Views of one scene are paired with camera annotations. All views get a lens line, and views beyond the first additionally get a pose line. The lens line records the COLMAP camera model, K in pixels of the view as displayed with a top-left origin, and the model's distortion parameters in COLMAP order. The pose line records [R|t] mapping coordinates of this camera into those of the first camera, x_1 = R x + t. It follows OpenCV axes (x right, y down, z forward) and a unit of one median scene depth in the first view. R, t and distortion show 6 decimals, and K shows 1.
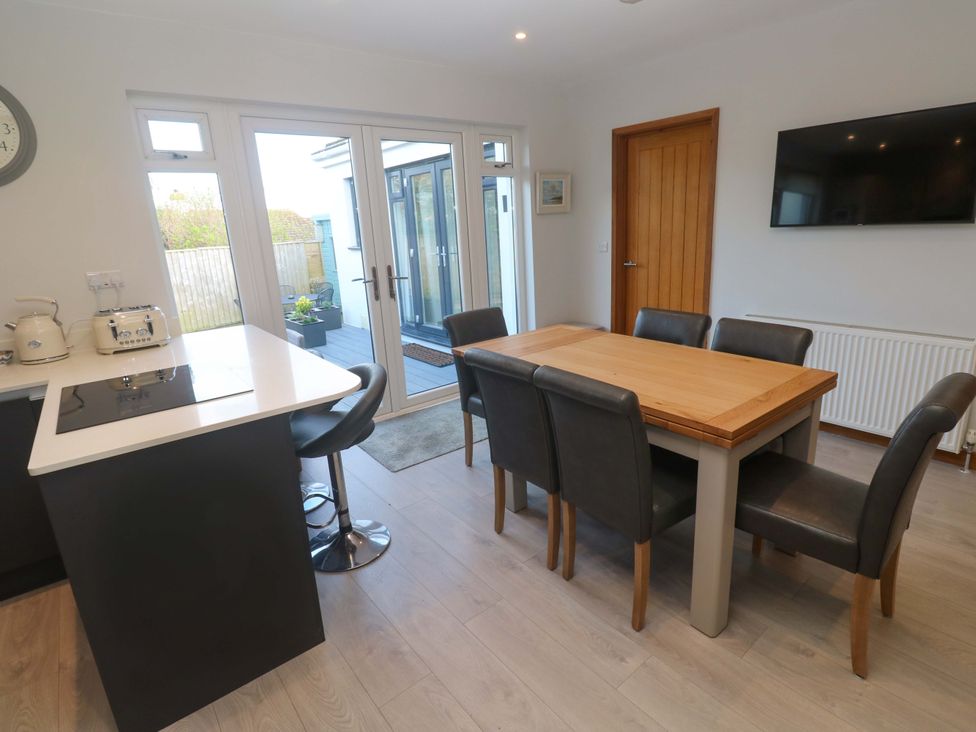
lens RADIAL K [[506.2, 0, 499.1], [0, 506.2, 353.2], [0, 0, 1]] dist [0.001754, -0.014483]
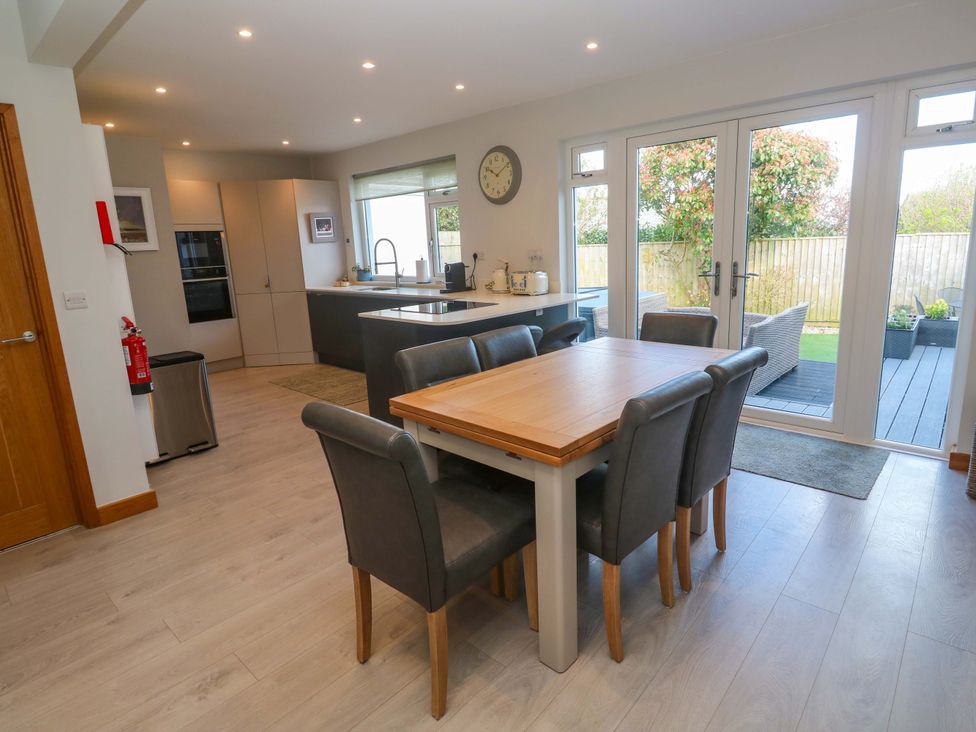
lens RADIAL K [[534.3, 0, 502.2], [0, 534.3, 352.8], [0, 0, 1]] dist [0.004331, -0.015000]
pose [[0.156911, 0.245183, -0.956695, 0.706374], [-0.218119, 0.953377, 0.208558, -0.121394], [0.963225, 0.175948, 0.203074, 0.388718]]
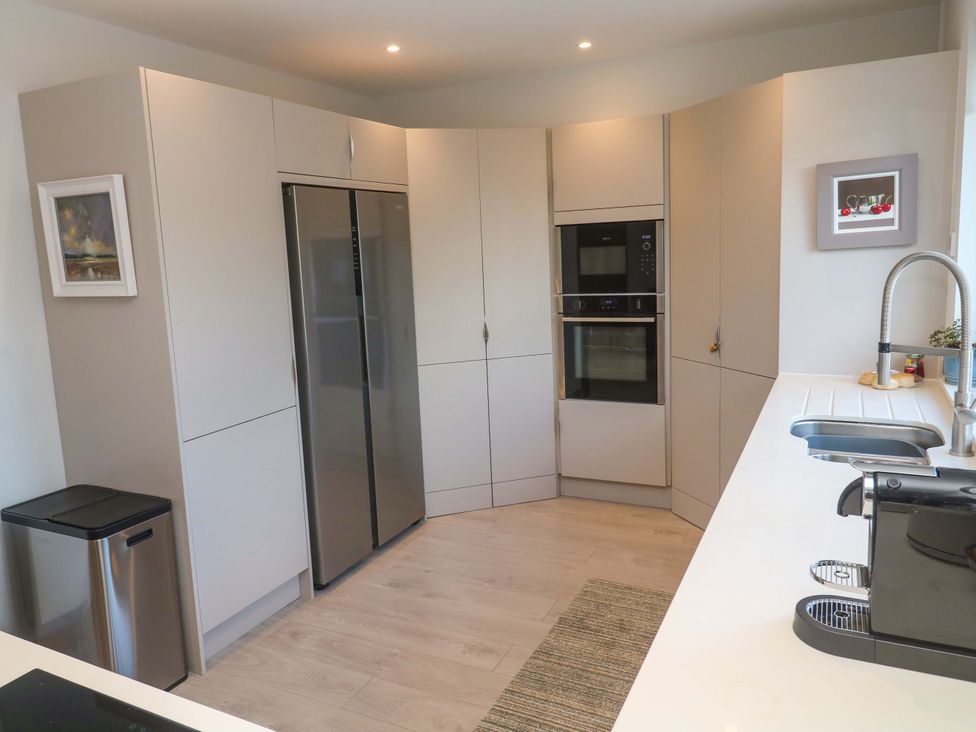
lens RADIAL K [[724.6, 0, 457.2], [0, 724.6, 348.4], [0, 0, 1]] dist [0.006476, 0.001191]
pose [[-0.917230, 0.146942, -0.370267, -0.398764], [-0.008133, 0.922381, 0.386197, -0.173778], [0.398276, 0.357242, -0.844840, 0.643626]]
